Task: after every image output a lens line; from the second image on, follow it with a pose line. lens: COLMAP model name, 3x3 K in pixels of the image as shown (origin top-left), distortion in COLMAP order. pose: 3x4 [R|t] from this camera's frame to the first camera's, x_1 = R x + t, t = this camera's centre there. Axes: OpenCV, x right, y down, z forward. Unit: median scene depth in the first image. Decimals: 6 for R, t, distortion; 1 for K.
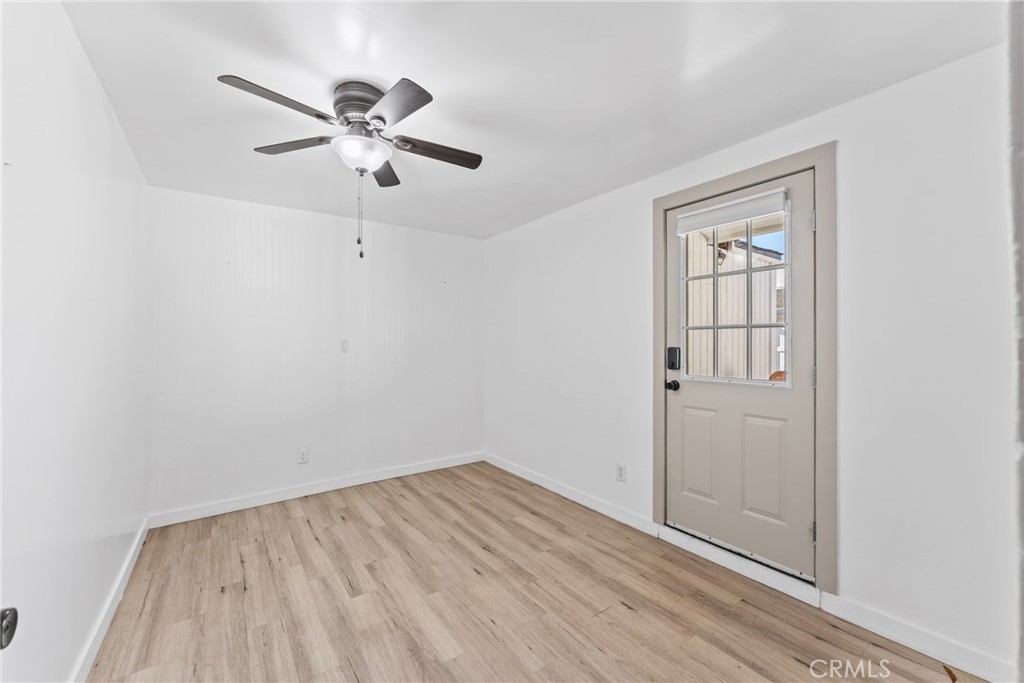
lens RADIAL K [[407.9, 0, 512.3], [0, 407.9, 343.7], [0, 0, 1]] dist [-0.001894, -0.000034]
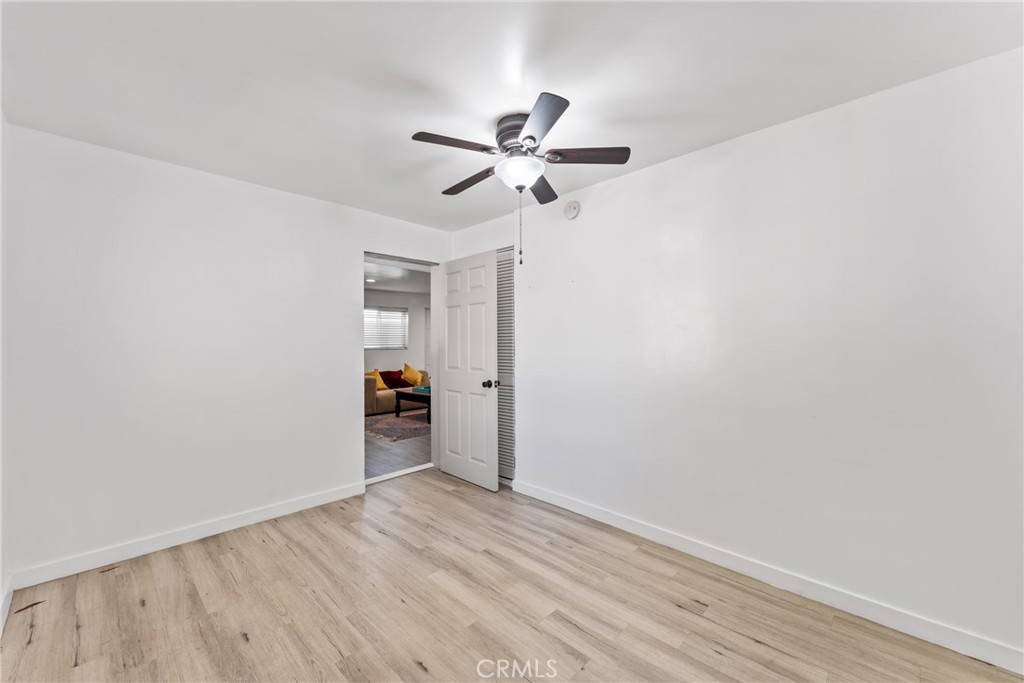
lens RADIAL K [[407.9, 0, 511.8], [0, 407.9, 342.4], [0, 0, 1]] dist [-0.001894, -0.000034]
pose [[-0.984652, 0.004713, -0.174463, -0.132832], [0.005547, 0.999975, -0.004291, 0.010125], [0.174439, -0.005193, -0.984654, 1.938576]]
